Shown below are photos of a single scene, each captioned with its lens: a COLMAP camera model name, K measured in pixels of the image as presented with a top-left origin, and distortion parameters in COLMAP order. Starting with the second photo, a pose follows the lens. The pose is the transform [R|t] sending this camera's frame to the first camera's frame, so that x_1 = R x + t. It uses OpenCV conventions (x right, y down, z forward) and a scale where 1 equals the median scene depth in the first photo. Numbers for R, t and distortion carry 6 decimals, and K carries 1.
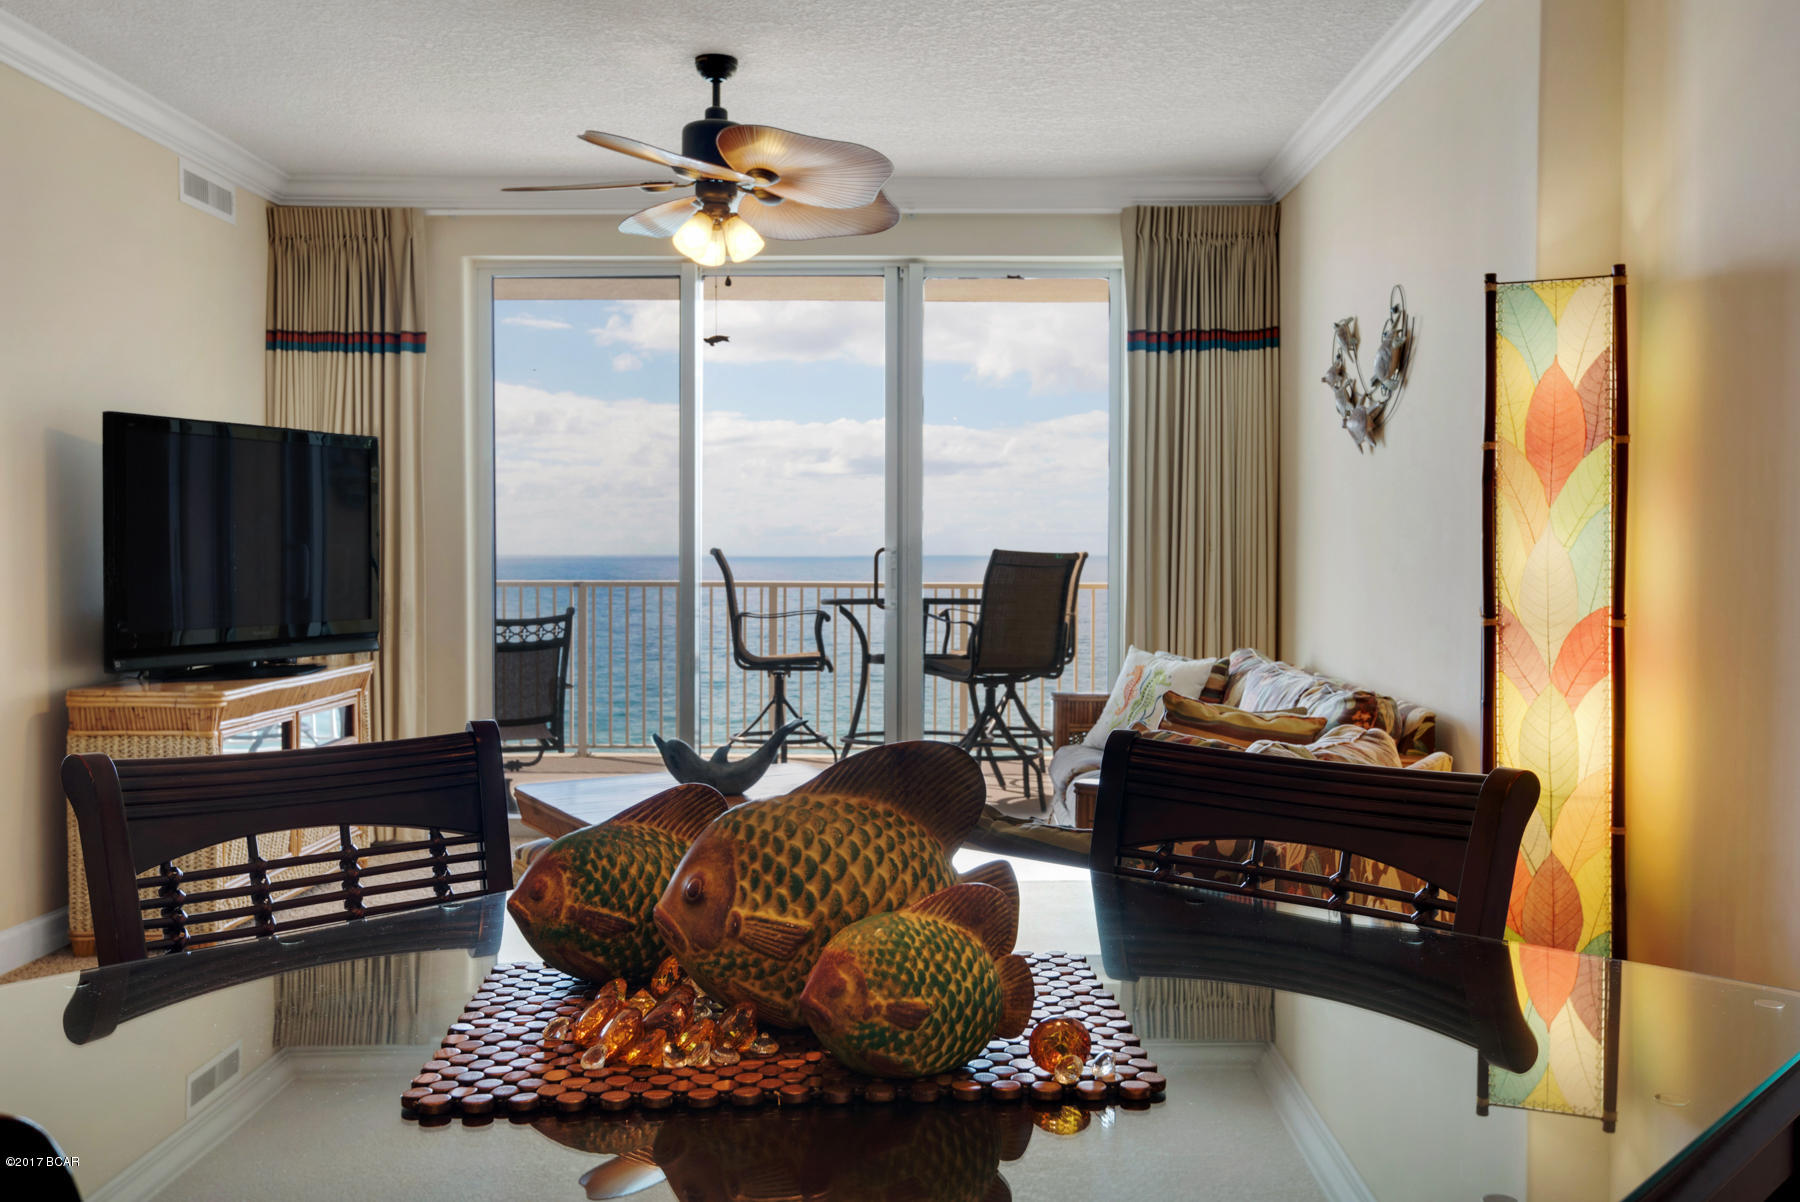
lens RADIAL K [[1682.8, 0, 908.3], [0, 1682.8, 657.3], [0, 0, 1]] dist [0.012375, -0.006102]
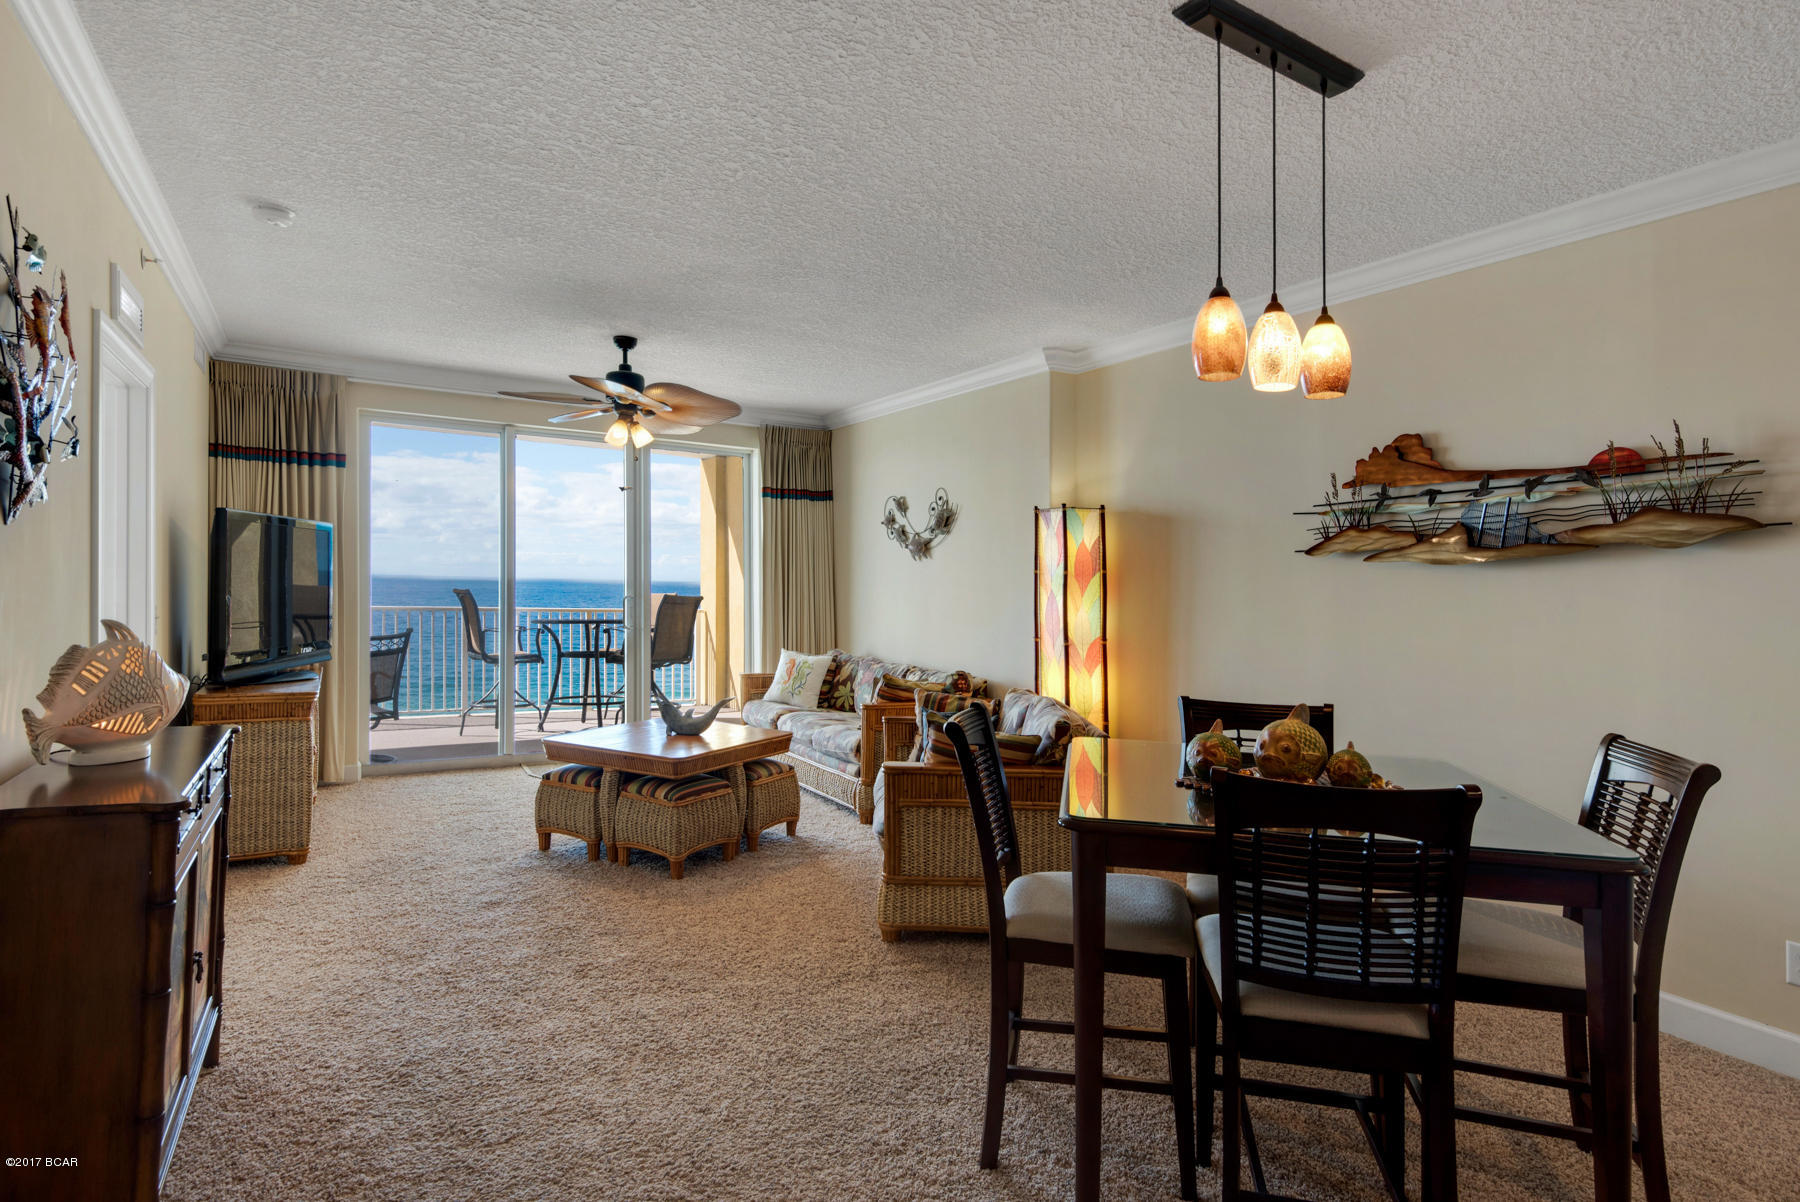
lens RADIAL K [[978.0, 0, 931.5], [0, 978.0, 610.5], [0, 0, 1]] dist [0.027885, -0.000515]
pose [[0.844682, 0.003883, 0.535255, -0.316287], [0.011977, 0.999586, -0.026152, -0.017908], [-0.535135, 0.028501, 0.844286, -0.066937]]
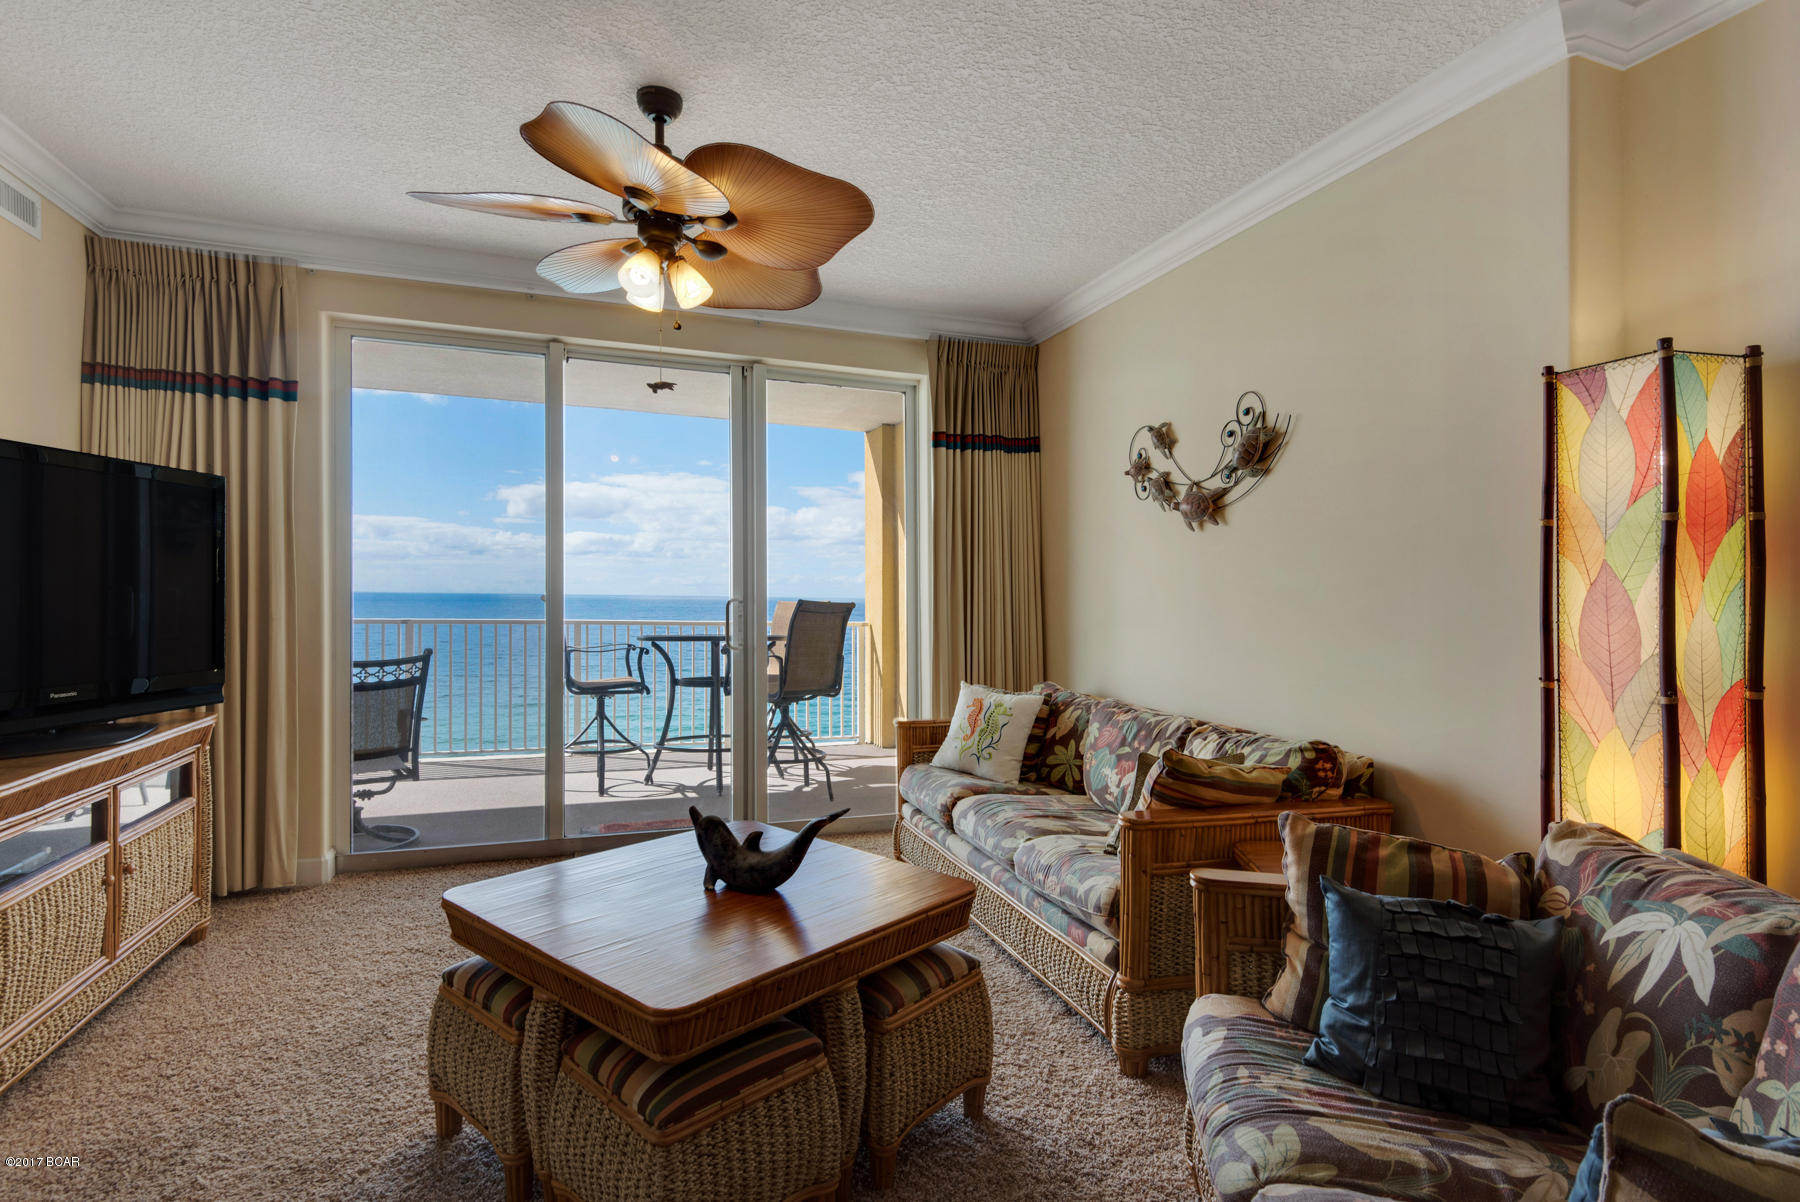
lens RADIAL K [[930.1, 0, 939.5], [0, 930.1, 626.0], [0, 0, 1]] dist [-0.005727, -0.000609]
pose [[0.929615, 0.001023, 0.368530, -0.125744], [0.009400, 0.999605, -0.026486, -0.027702], [-0.368412, 0.028086, 0.929238, 0.348774]]
